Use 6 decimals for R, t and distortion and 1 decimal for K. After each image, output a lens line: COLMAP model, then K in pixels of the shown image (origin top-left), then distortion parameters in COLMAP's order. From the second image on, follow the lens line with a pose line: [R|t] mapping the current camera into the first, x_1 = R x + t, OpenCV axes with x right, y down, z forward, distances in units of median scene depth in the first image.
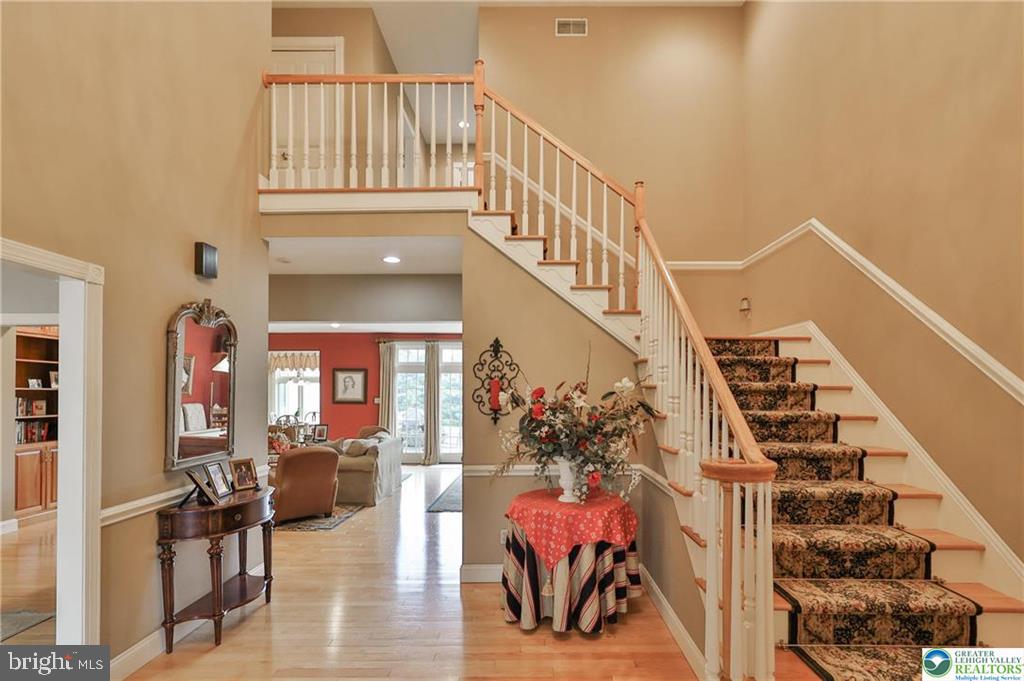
lens RADIAL K [[503.5, 0, 535.7], [0, 503.5, 388.4], [0, 0, 1]] dist [0.001220, 0.000965]
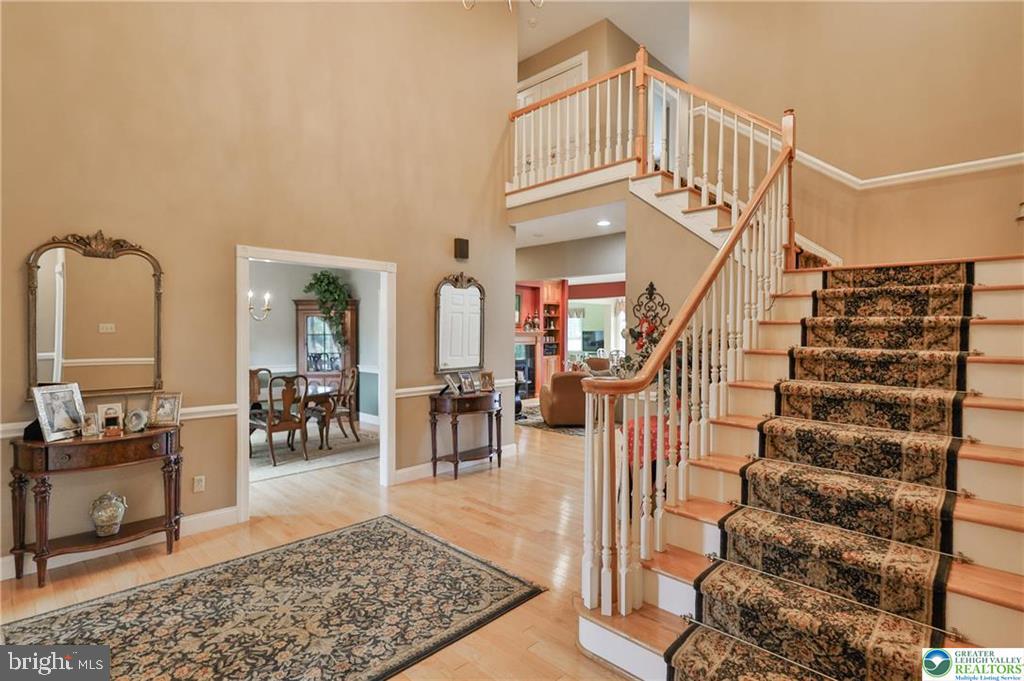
lens RADIAL K [[503.5, 0, 543.4], [0, 503.5, 333.2], [0, 0, 1]] dist [0.001220, 0.000965]
pose [[0.741527, 0.004304, -0.670909, 0.654066], [0.001781, 0.999963, 0.008383, 0.008930], [0.670920, -0.007411, 0.741492, -0.039358]]
